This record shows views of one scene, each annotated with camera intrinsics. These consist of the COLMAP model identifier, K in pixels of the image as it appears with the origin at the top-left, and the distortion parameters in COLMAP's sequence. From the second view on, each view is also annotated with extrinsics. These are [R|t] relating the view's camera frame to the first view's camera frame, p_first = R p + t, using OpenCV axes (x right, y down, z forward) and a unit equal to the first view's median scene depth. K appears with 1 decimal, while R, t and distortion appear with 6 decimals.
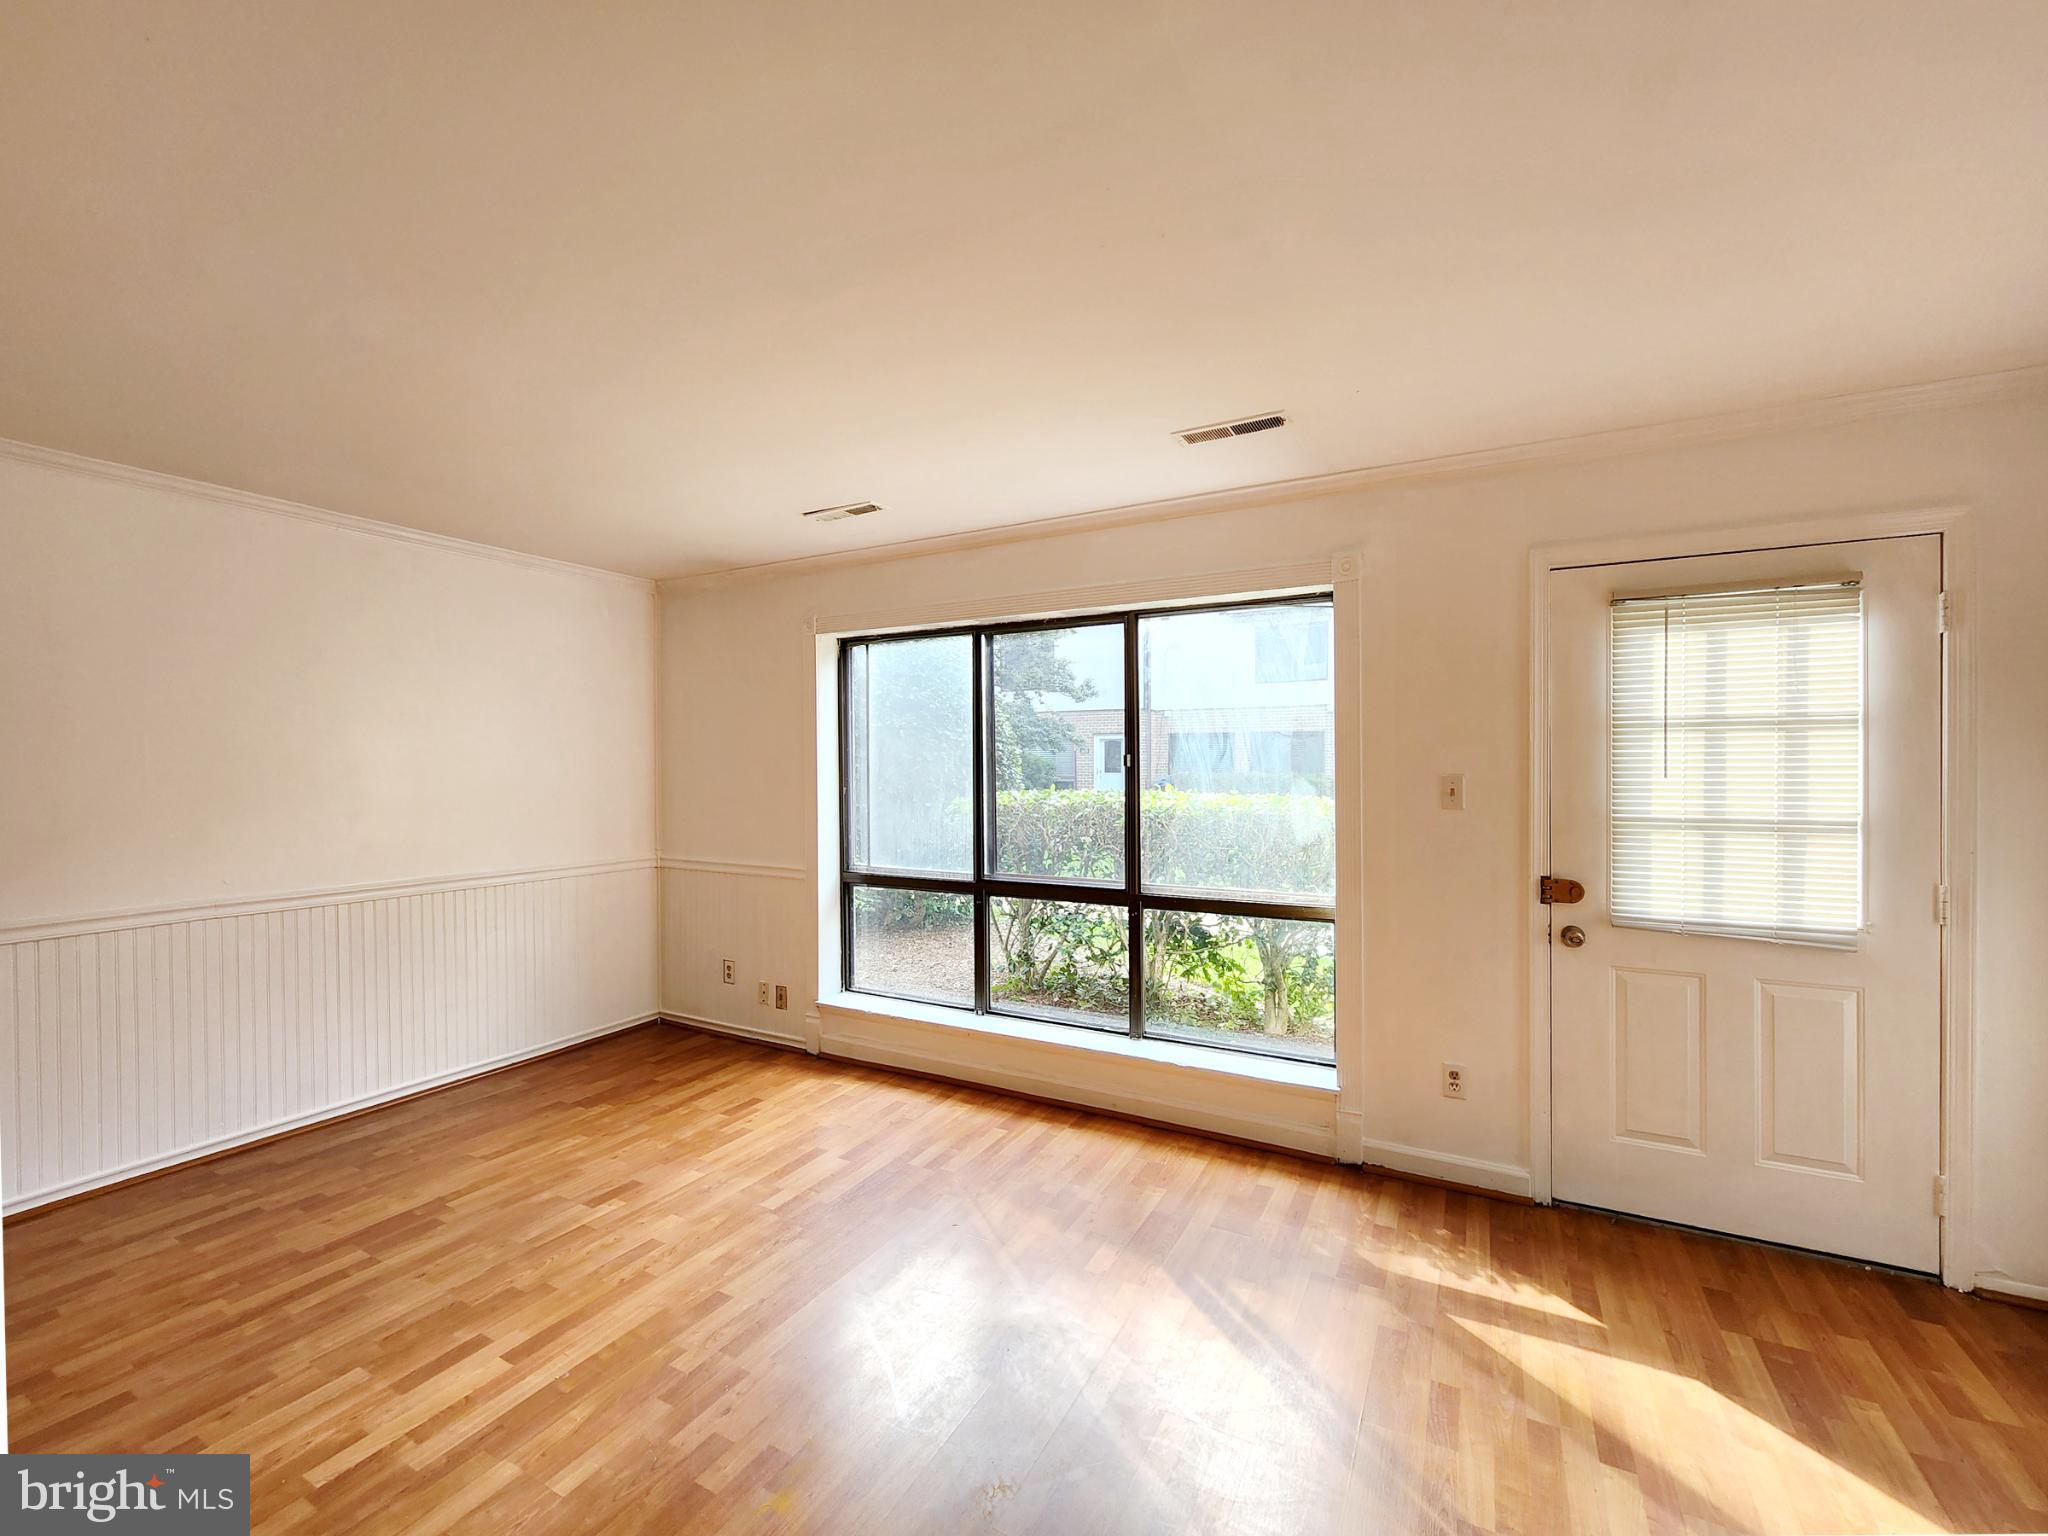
lens RADIAL K [[824.5, 0, 1055.8], [0, 824.5, 767.1], [0, 0, 1]] dist [-0.012300, 0.000161]
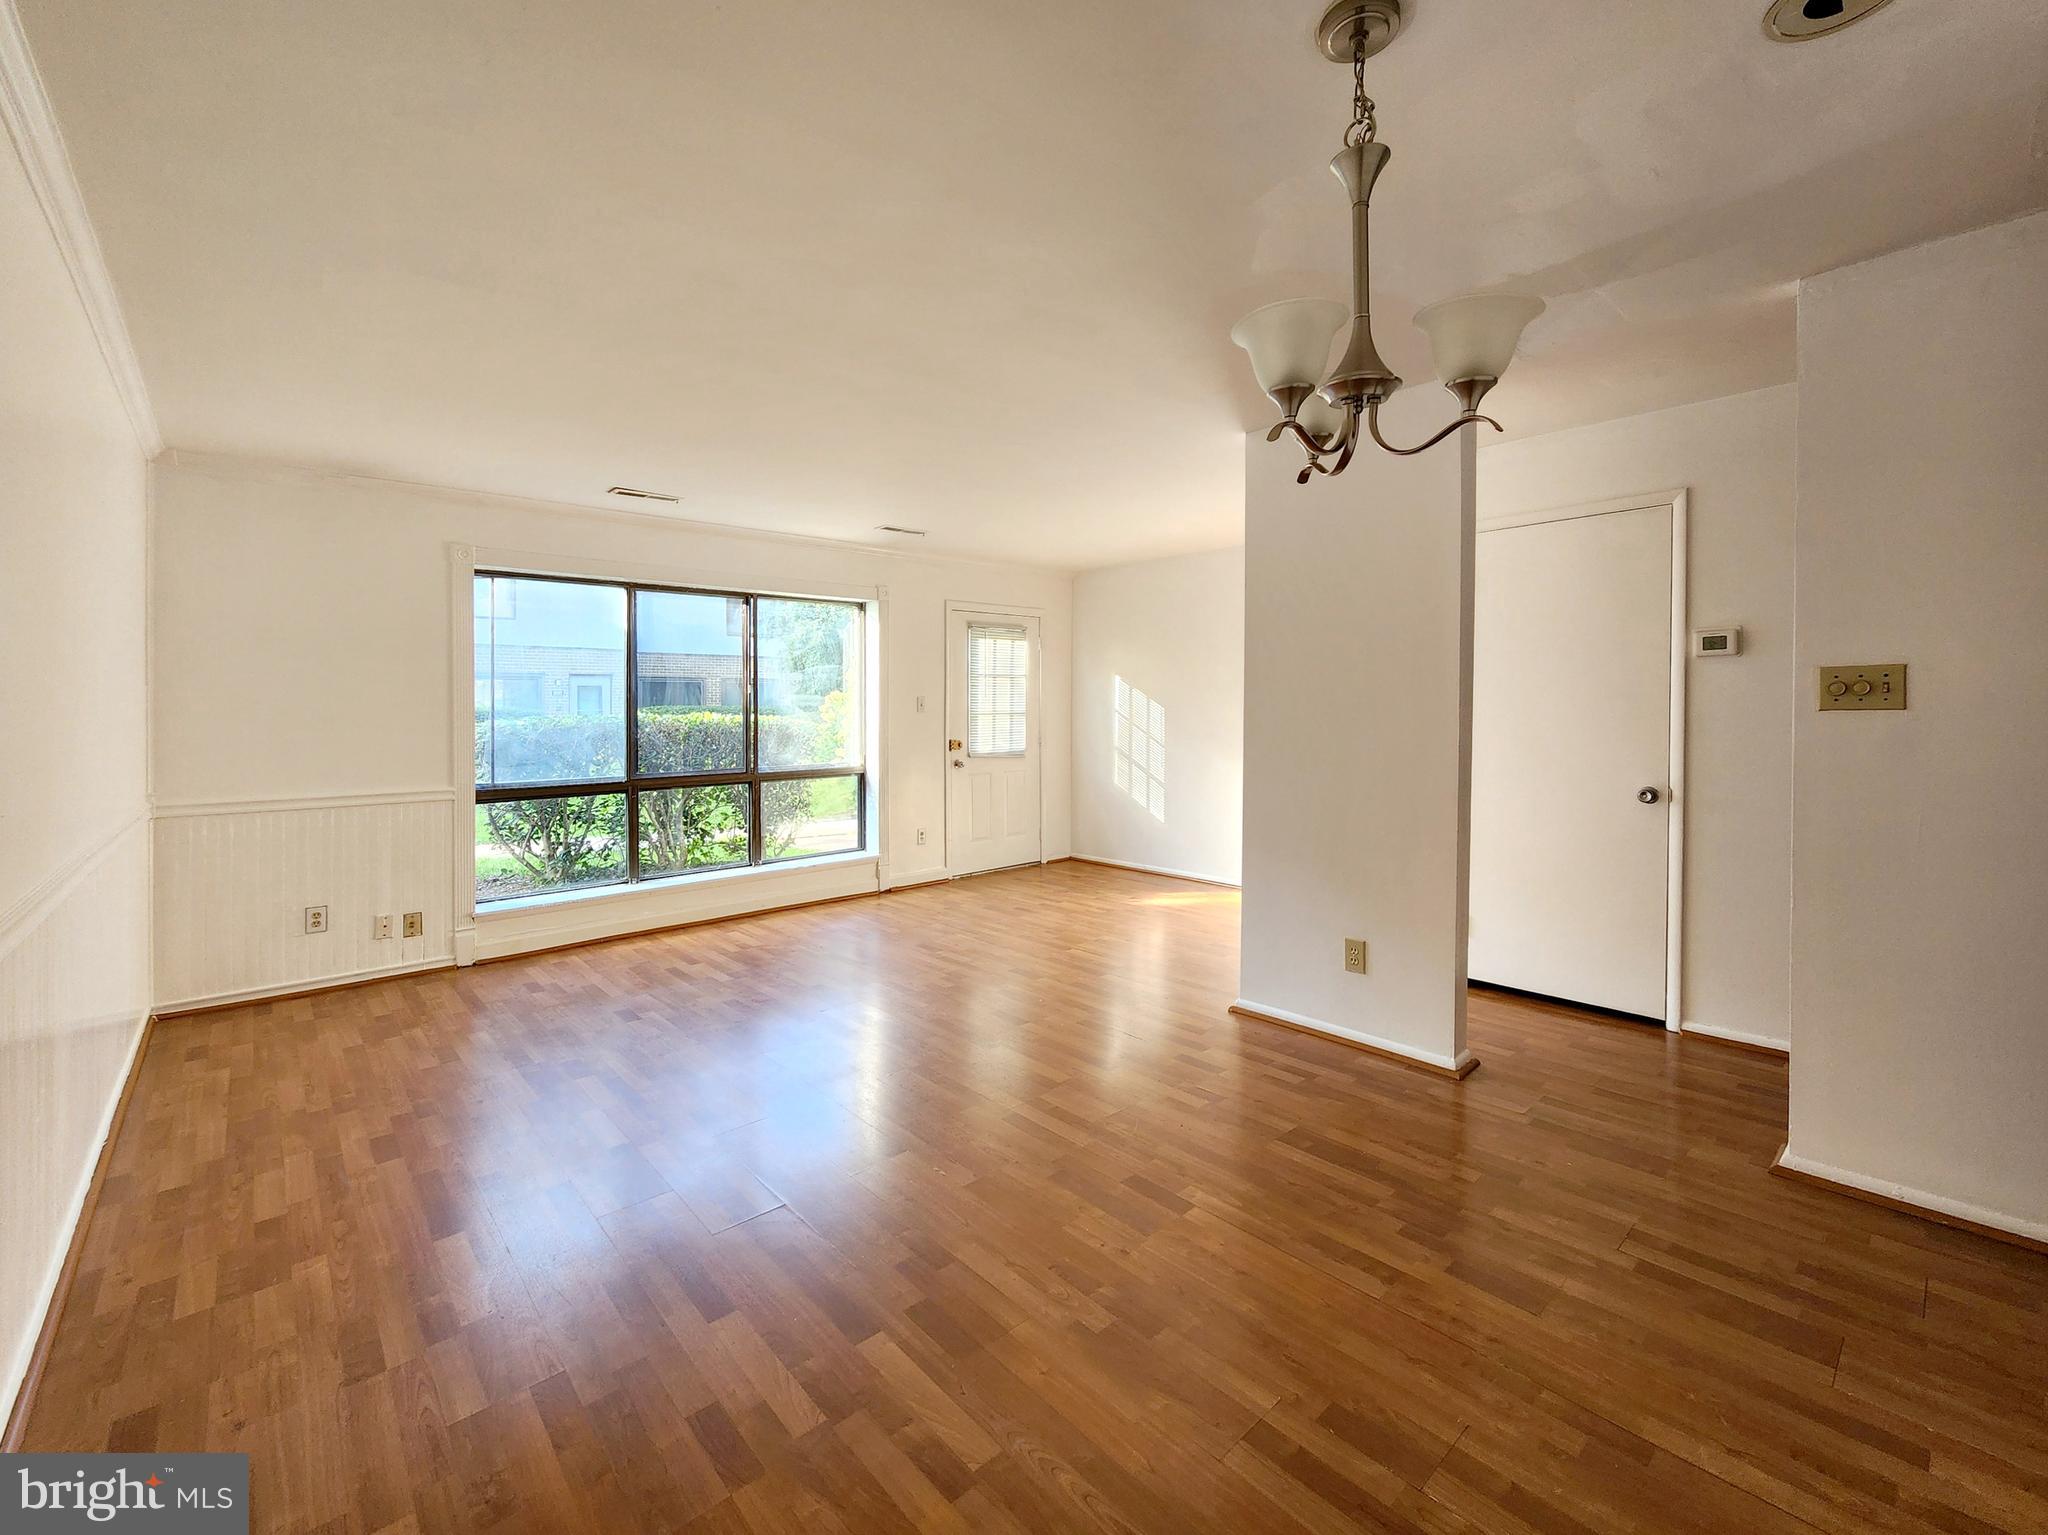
lens RADIAL K [[837.4, 0, 1021.1], [0, 837.4, 714.1], [0, 0, 1]] dist [-0.000439, 0.000026]
pose [[0.360694, -0.008809, 0.932642, -1.468854], [0.007957, 0.999948, 0.006368, 0.042848], [-0.932650, 0.005124, 0.360746, -0.054483]]
